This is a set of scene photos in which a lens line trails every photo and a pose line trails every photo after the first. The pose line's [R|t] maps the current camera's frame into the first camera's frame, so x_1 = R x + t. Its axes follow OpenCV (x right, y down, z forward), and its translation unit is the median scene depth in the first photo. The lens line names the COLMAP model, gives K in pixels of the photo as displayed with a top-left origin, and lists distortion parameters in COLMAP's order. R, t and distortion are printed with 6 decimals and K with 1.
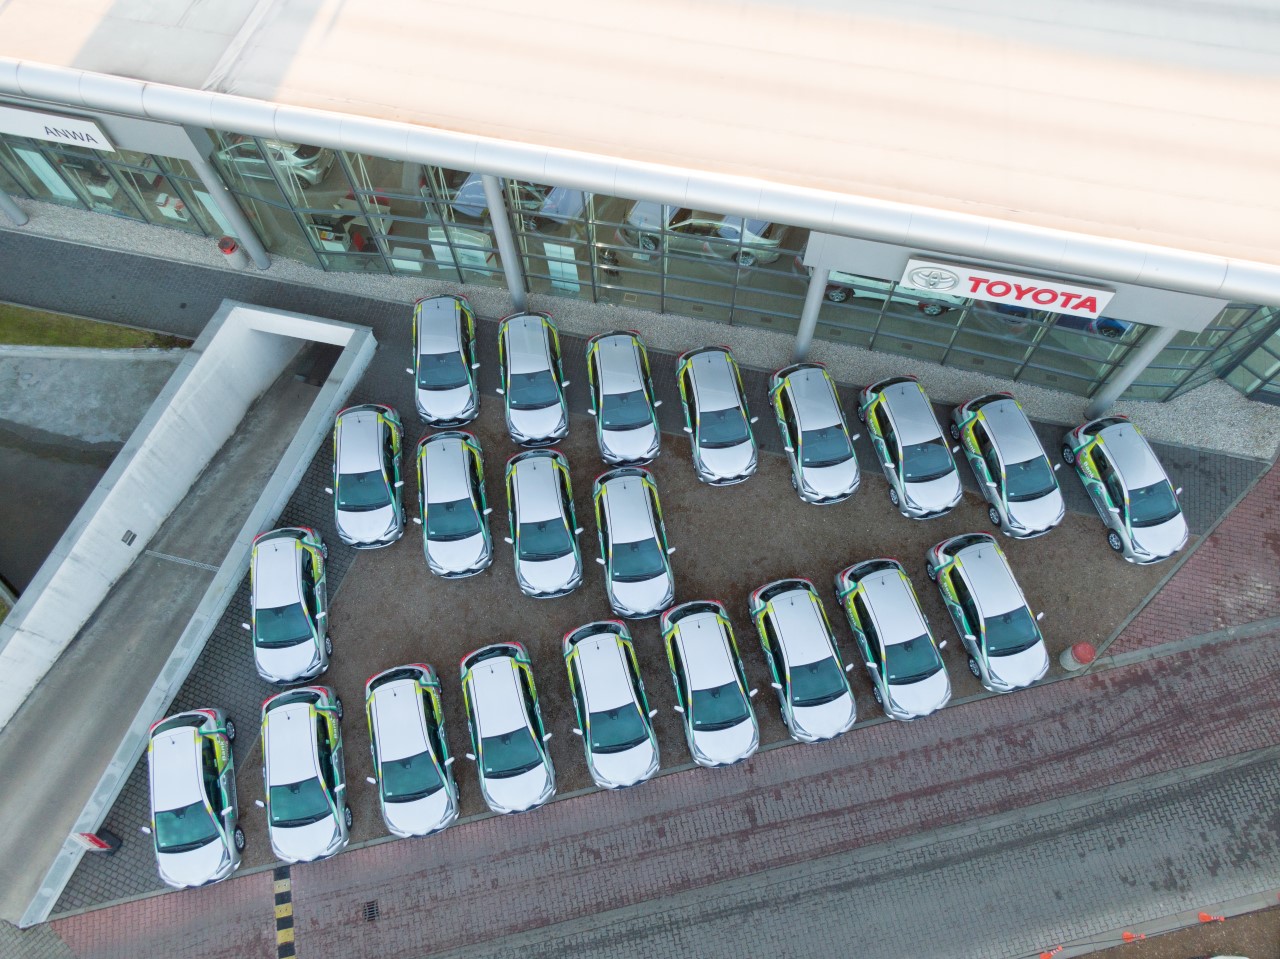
lens RADIAL K [[936.2, 0, 640.0], [0, 936.2, 479.5], [0, 0, 1]] dist [-0.015061, 0.013330]
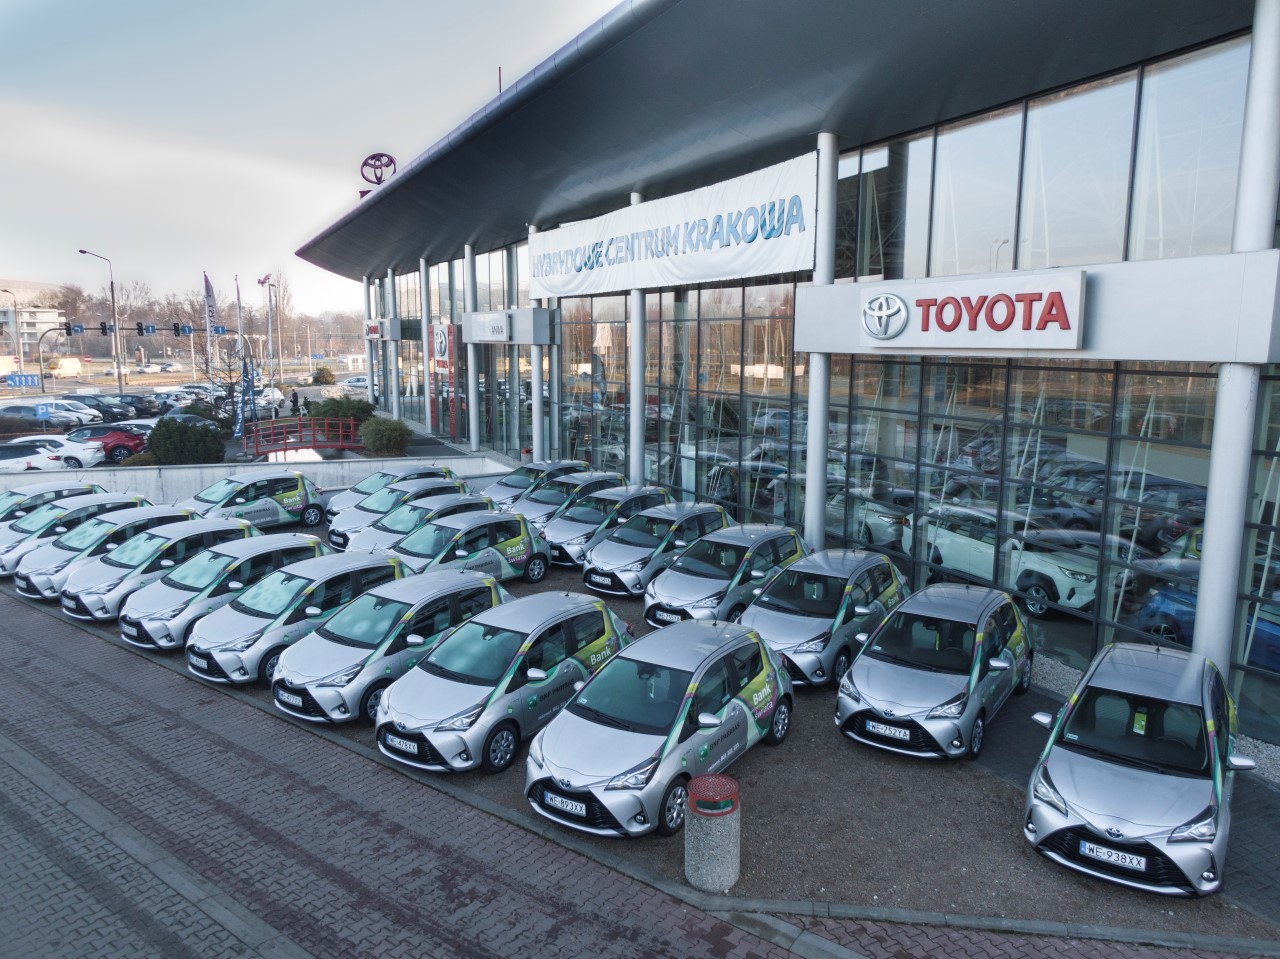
lens RADIAL K [[935.9, 0, 640.0], [0, 935.9, 479.5], [0, 0, 1]] dist [0.001600, -0.005803]
pose [[0.627128, 0.139830, -0.766262, 0.724967], [-0.717993, 0.485180, -0.499086, 0.333542], [0.301988, 0.863162, 0.404667, 0.698909]]
